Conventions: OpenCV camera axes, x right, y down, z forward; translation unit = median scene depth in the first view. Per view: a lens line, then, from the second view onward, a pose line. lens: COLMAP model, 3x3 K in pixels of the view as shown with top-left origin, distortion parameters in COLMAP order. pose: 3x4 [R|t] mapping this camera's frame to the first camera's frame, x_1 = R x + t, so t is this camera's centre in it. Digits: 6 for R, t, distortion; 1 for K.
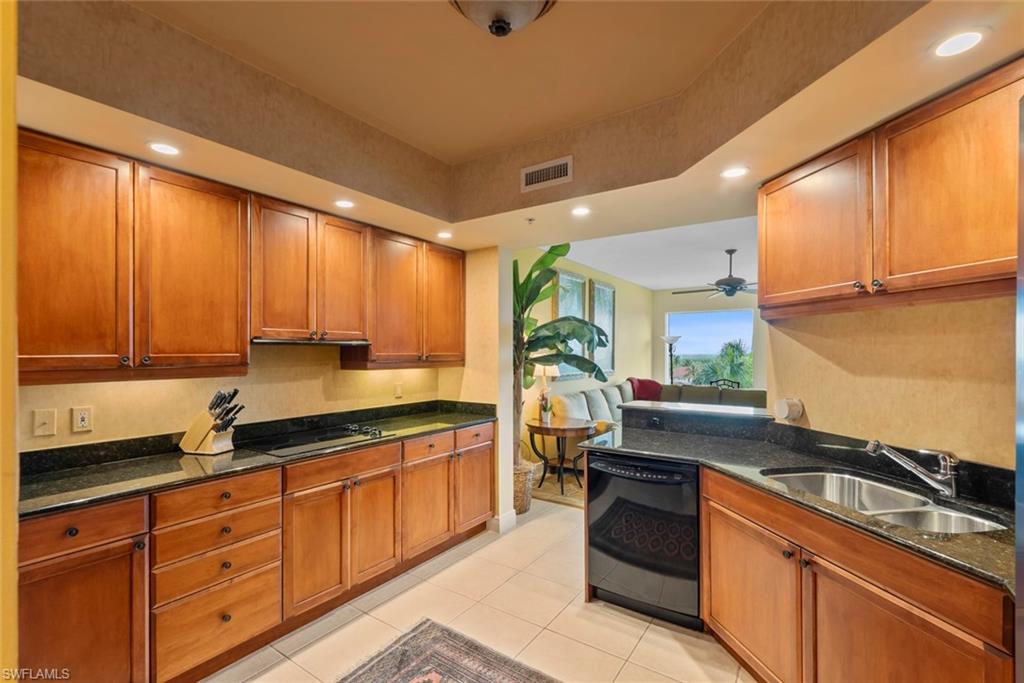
lens RADIAL K [[450.2, 0, 514.5], [0, 450.2, 348.6], [0, 0, 1]] dist [0.003057, -0.001682]
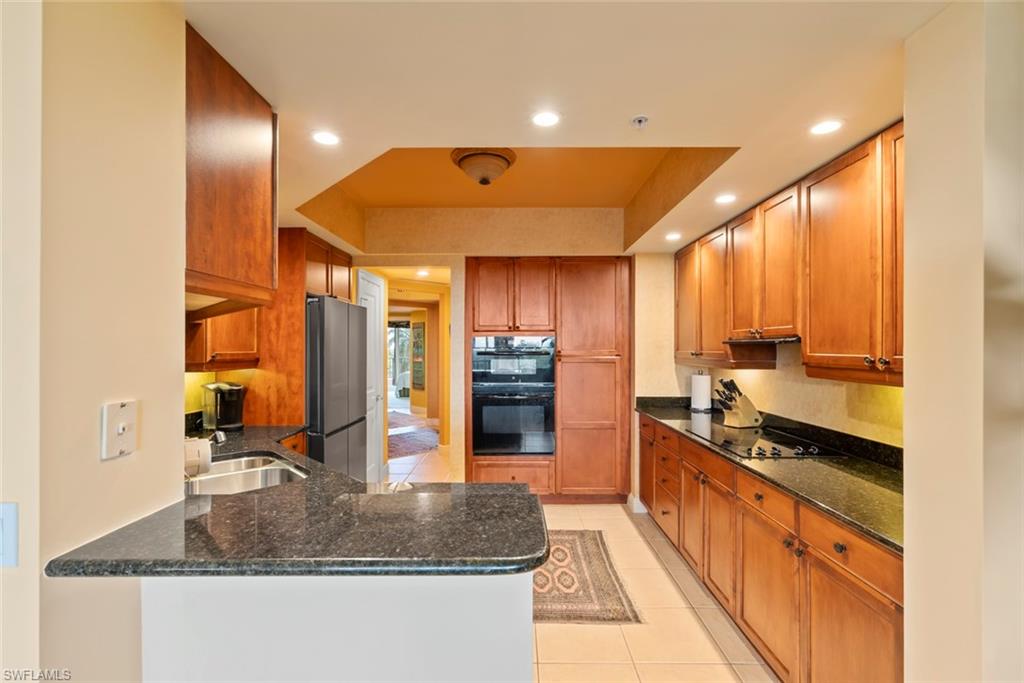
lens RADIAL K [[450.2, 0, 509.0], [0, 450.2, 344.9], [0, 0, 1]] dist [0.003057, -0.001682]
pose [[-0.835833, -0.002997, -0.548976, 0.633638], [0.003378, 0.999938, -0.010602, 0.004456], [0.548974, -0.010716, -0.835771, 1.799661]]
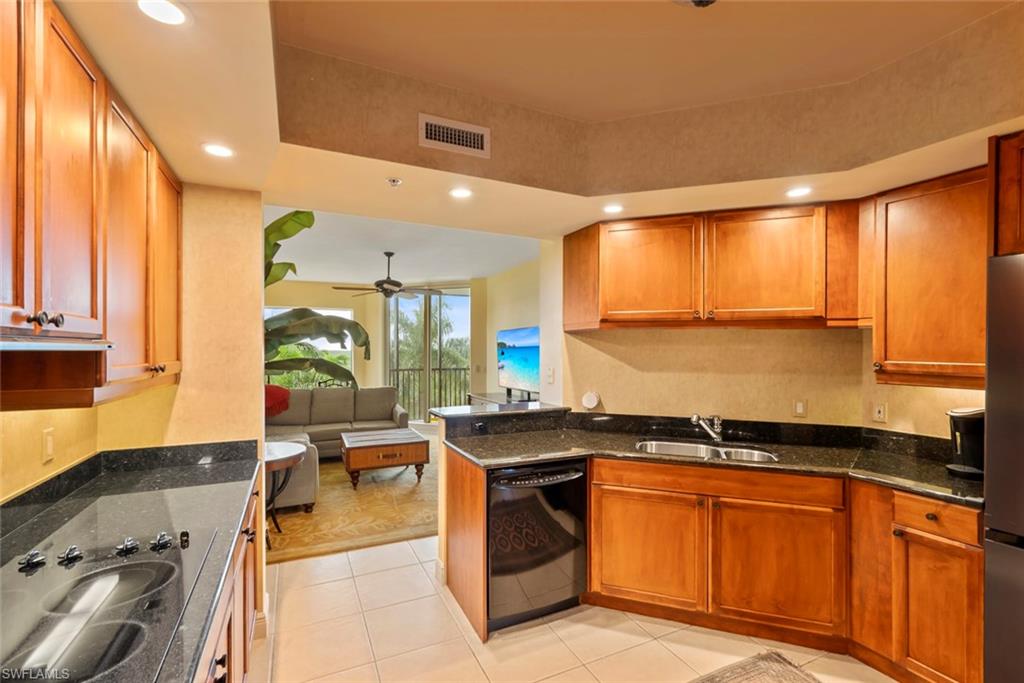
lens RADIAL K [[450.2, 0, 505.7], [0, 450.2, 347.1], [0, 0, 1]] dist [0.003057, -0.001682]
pose [[0.507608, 0.002839, 0.861583, -0.669185], [-0.007830, 0.999968, 0.001318, -0.017854], [-0.861552, -0.007415, 0.507614, 0.604380]]
